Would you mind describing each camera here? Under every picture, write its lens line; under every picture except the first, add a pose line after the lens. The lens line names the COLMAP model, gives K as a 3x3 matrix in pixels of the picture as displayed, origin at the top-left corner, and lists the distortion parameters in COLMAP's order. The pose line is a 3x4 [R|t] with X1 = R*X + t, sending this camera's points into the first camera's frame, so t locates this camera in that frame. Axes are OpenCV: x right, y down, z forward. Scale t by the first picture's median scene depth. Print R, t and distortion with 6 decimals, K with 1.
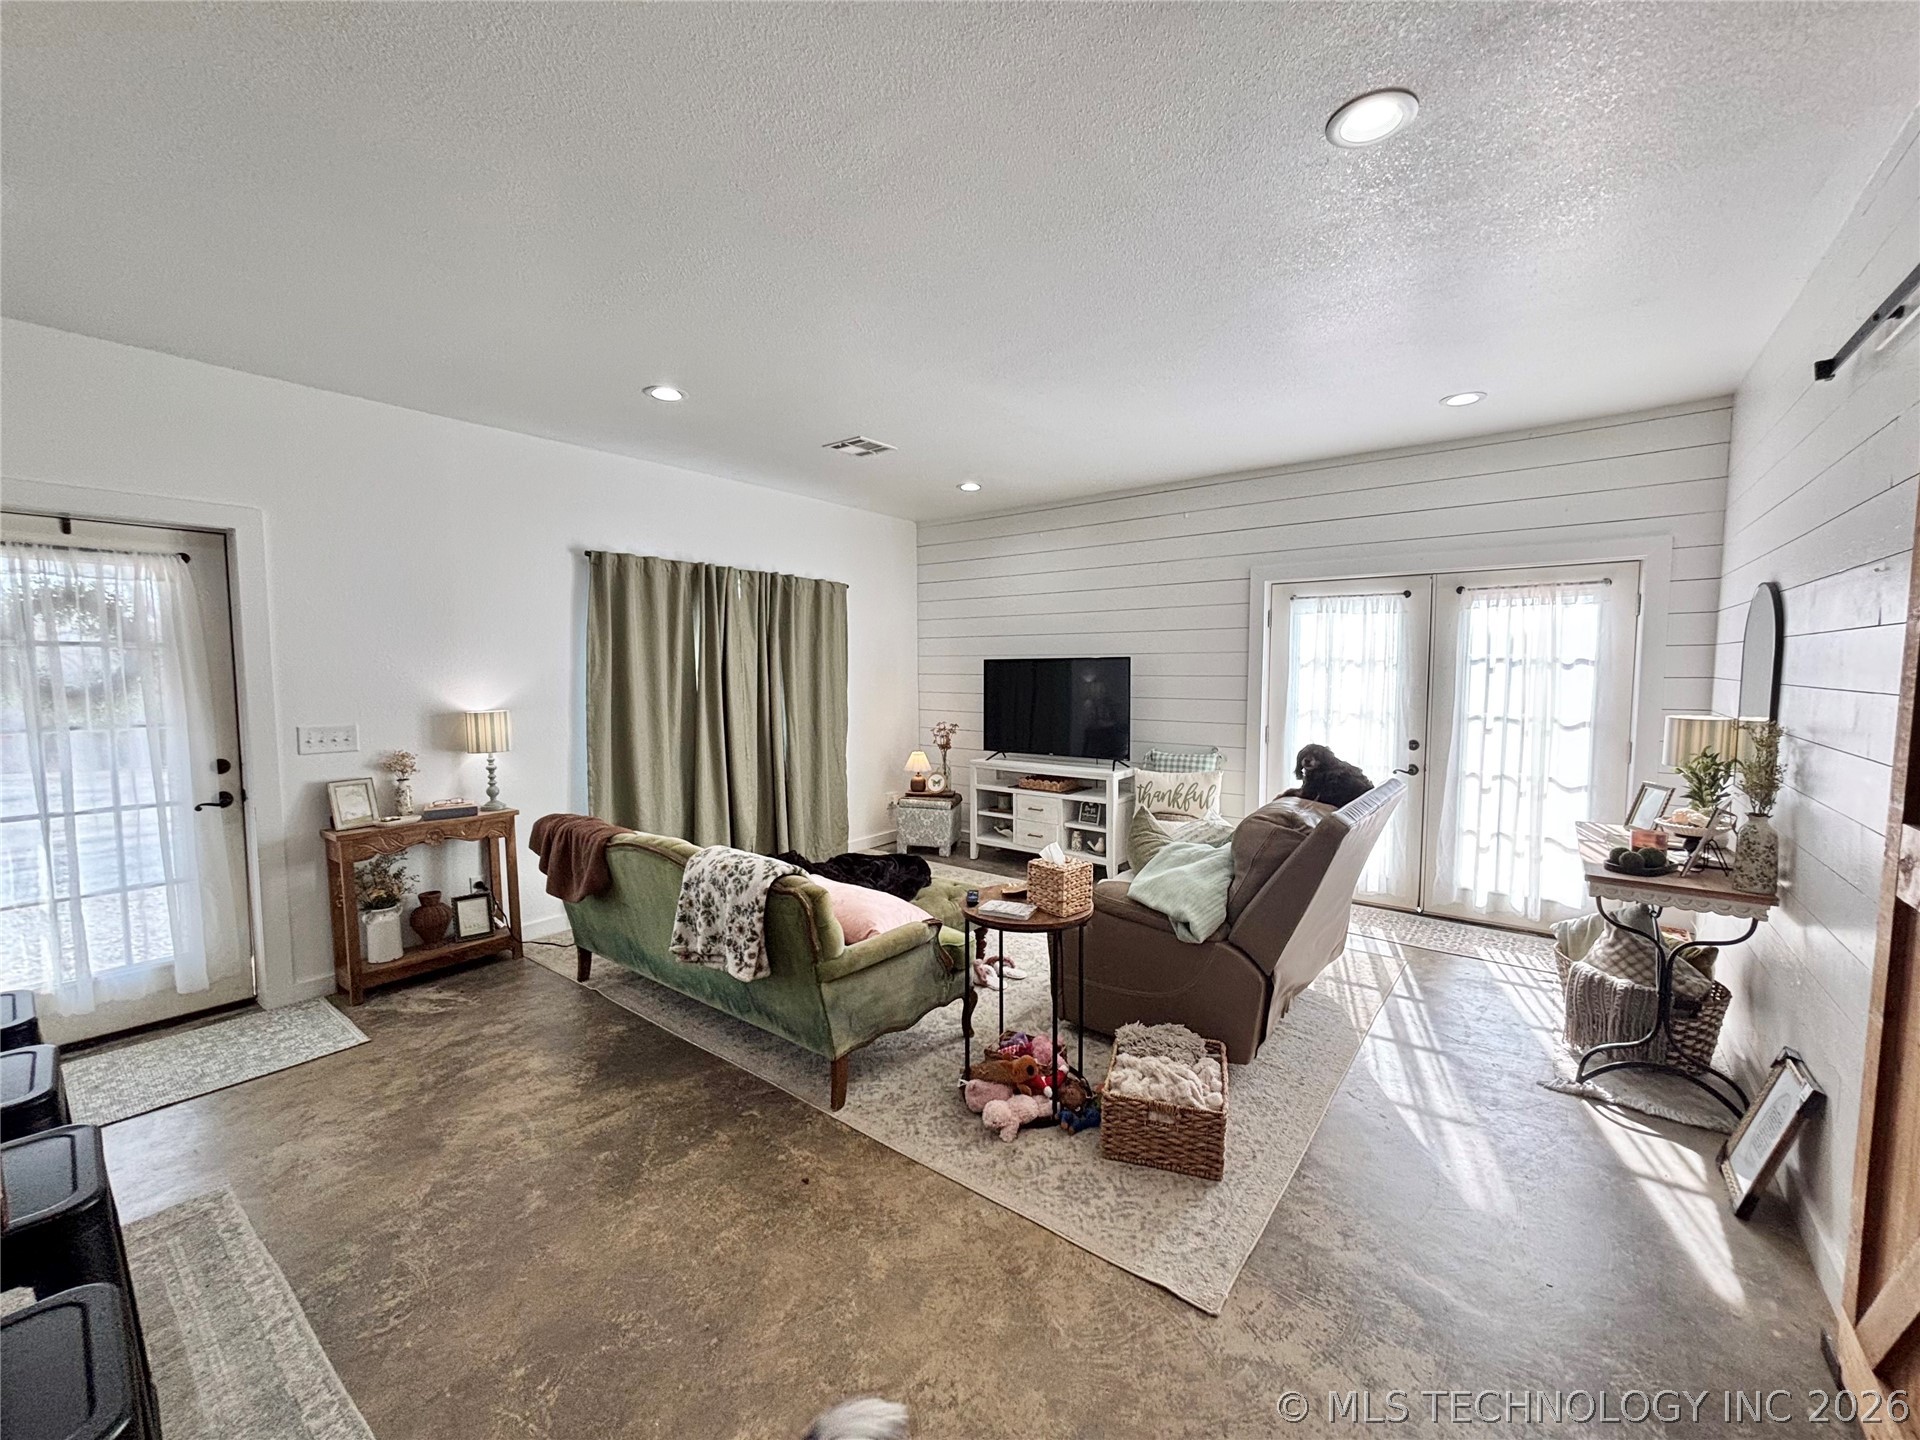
lens RADIAL K [[778.9, 0, 960.0], [0, 778.9, 720.0], [0, 0, 1]] dist [-0.004074, -0.000346]
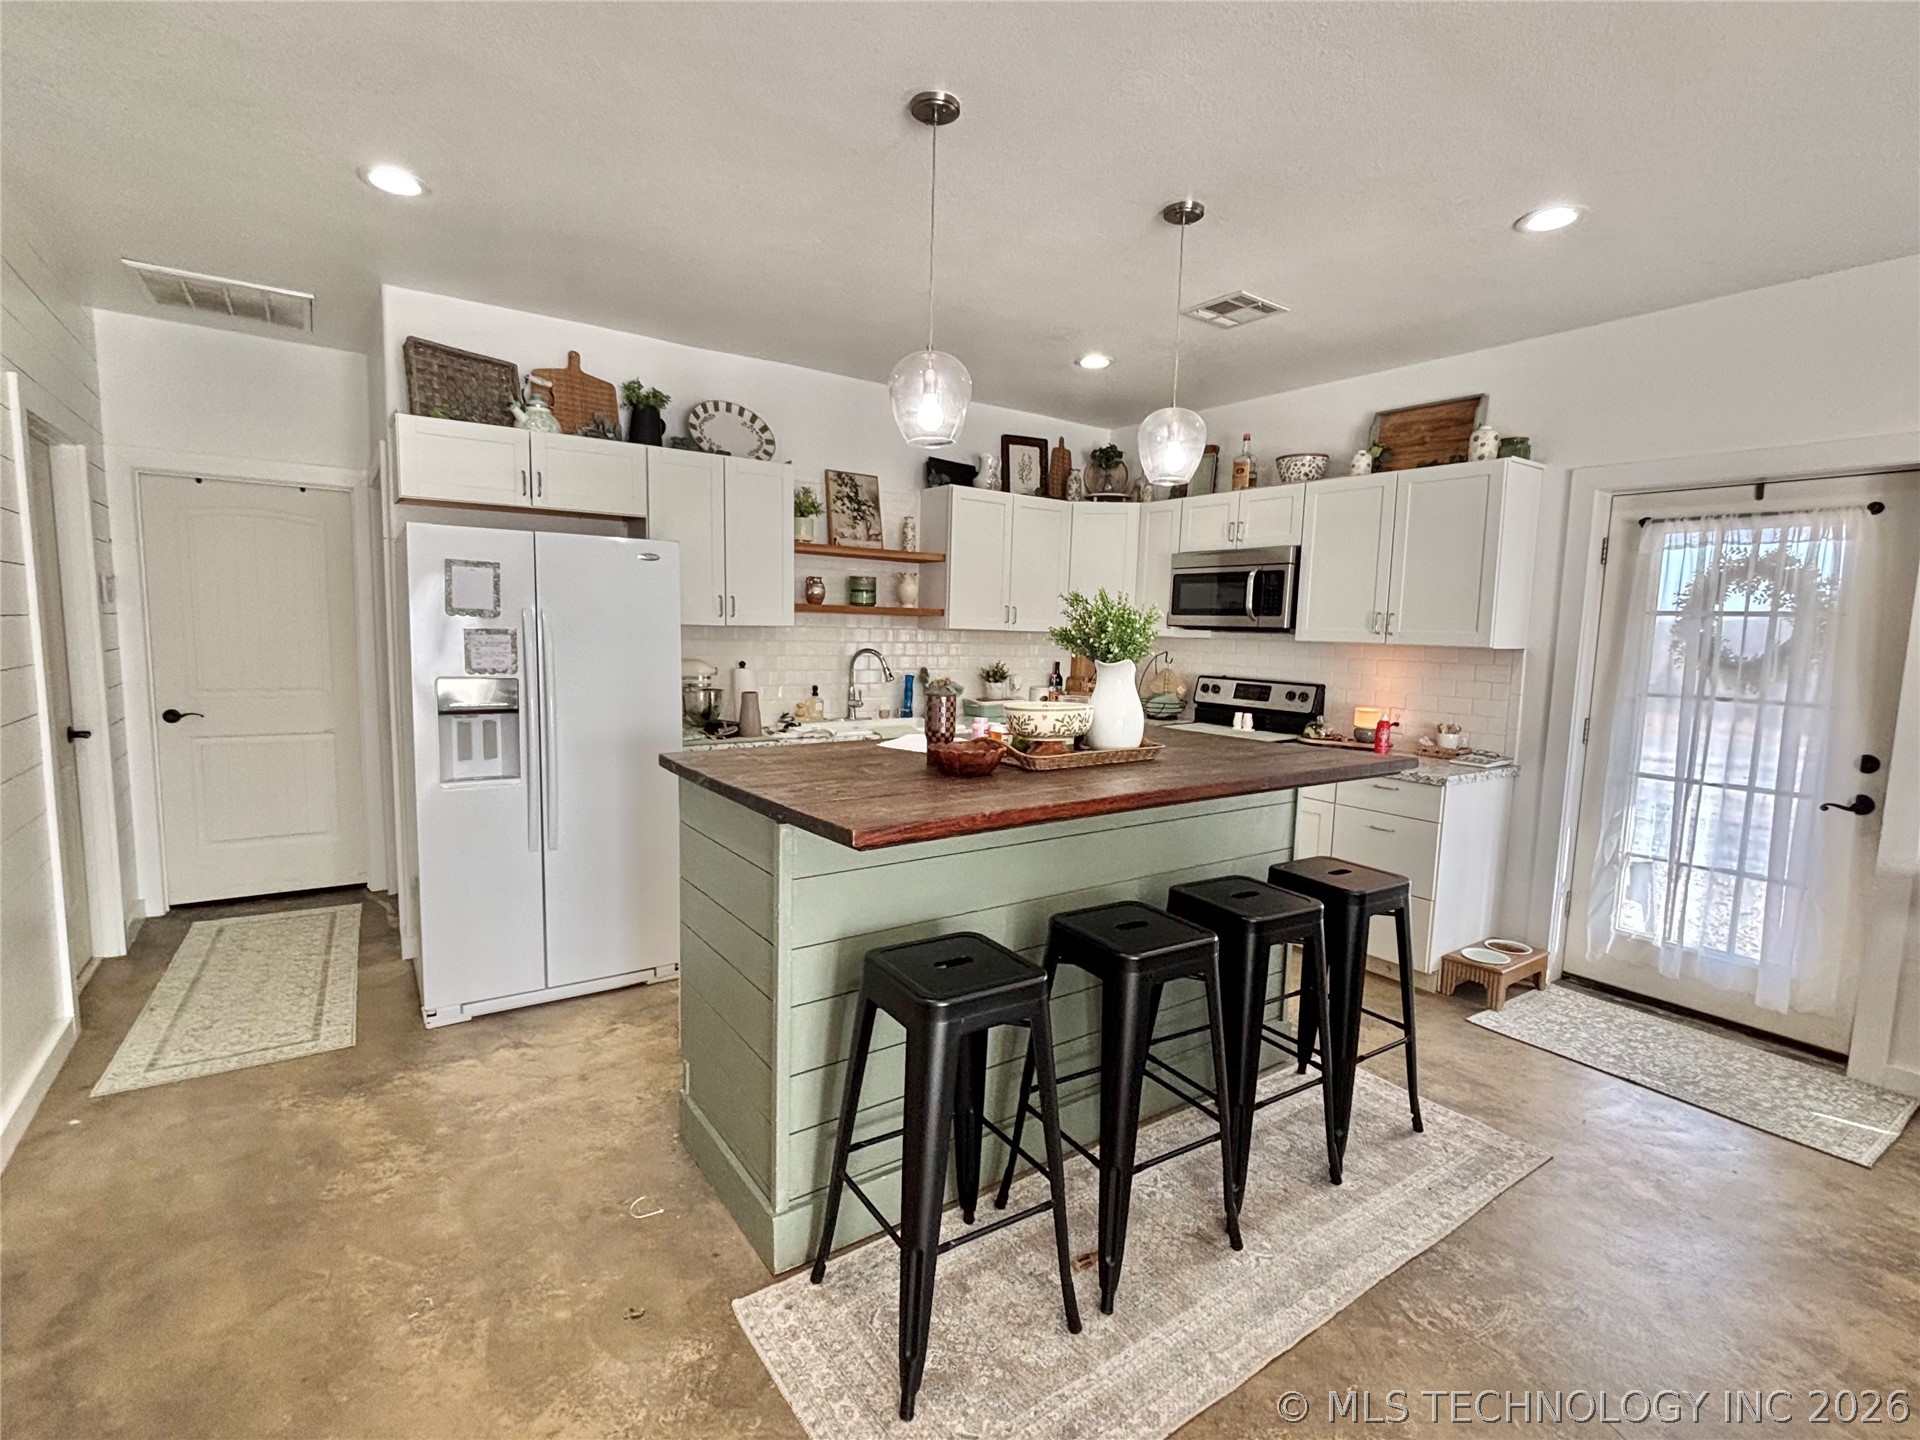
lens RADIAL K [[905.5, 0, 960.0], [0, 905.5, 720.0], [0, 0, 1]] dist [0.002835, 0.000641]
pose [[-0.295959, 0.095336, -0.950431, 0.238721], [-0.093912, 0.987282, 0.128276, -0.019688], [0.950573, 0.127222, -0.283241, 0.391808]]
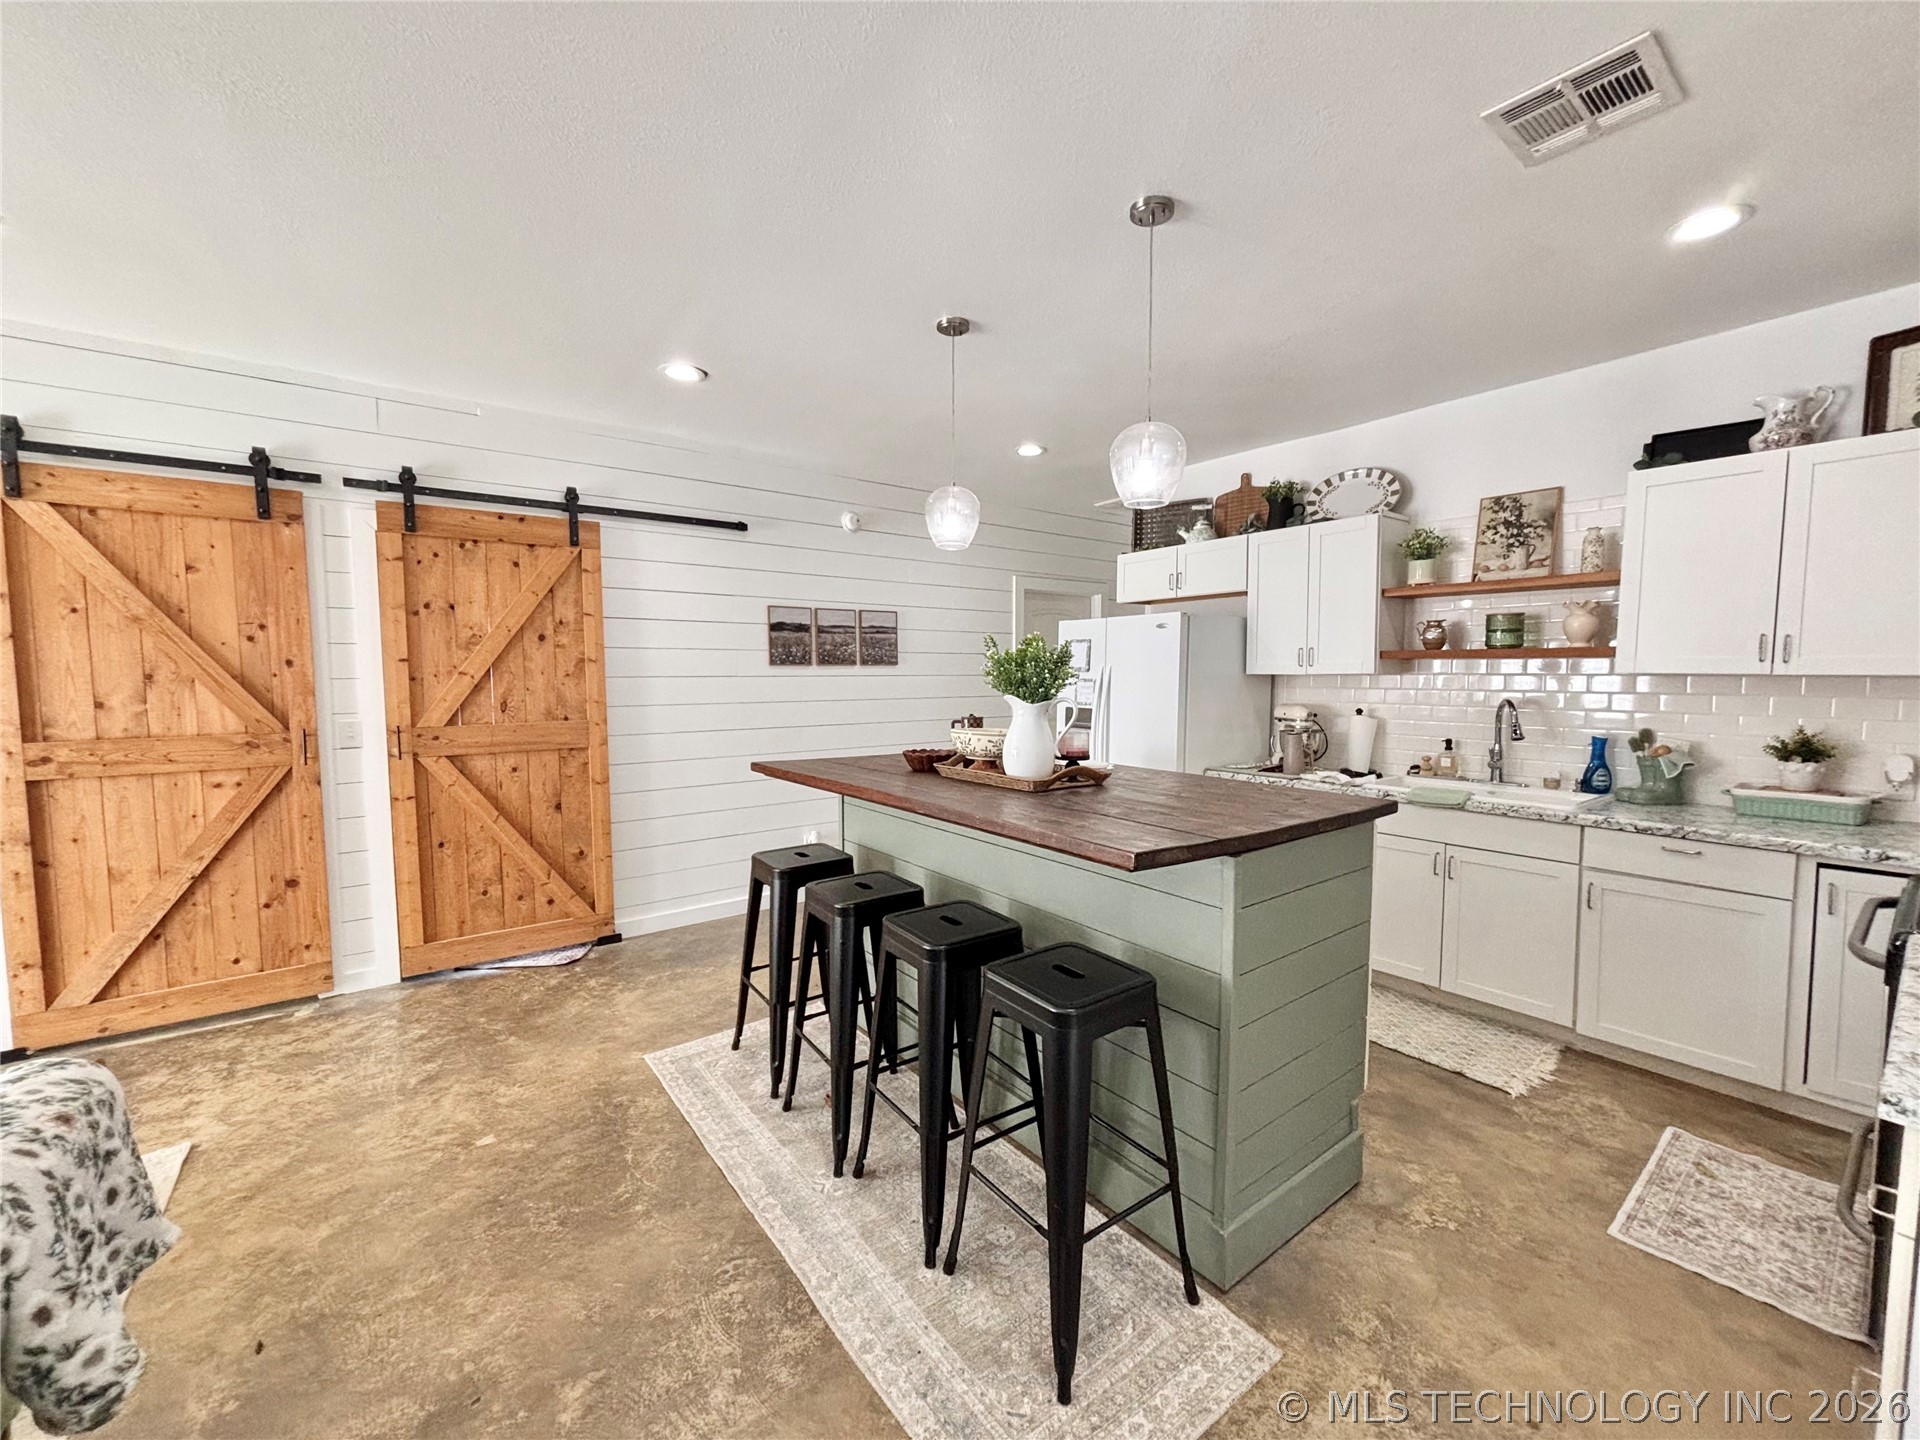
lens RADIAL K [[770.2, 0, 963.8], [0, 770.2, 713.6], [0, 0, 1]] dist [-0.001774, -0.000104]
pose [[-0.965138, -0.009474, 0.261568, -0.755725], [0.024291, 0.991790, 0.125551, -0.063589], [-0.260610, 0.127528, -0.956984, 1.054890]]
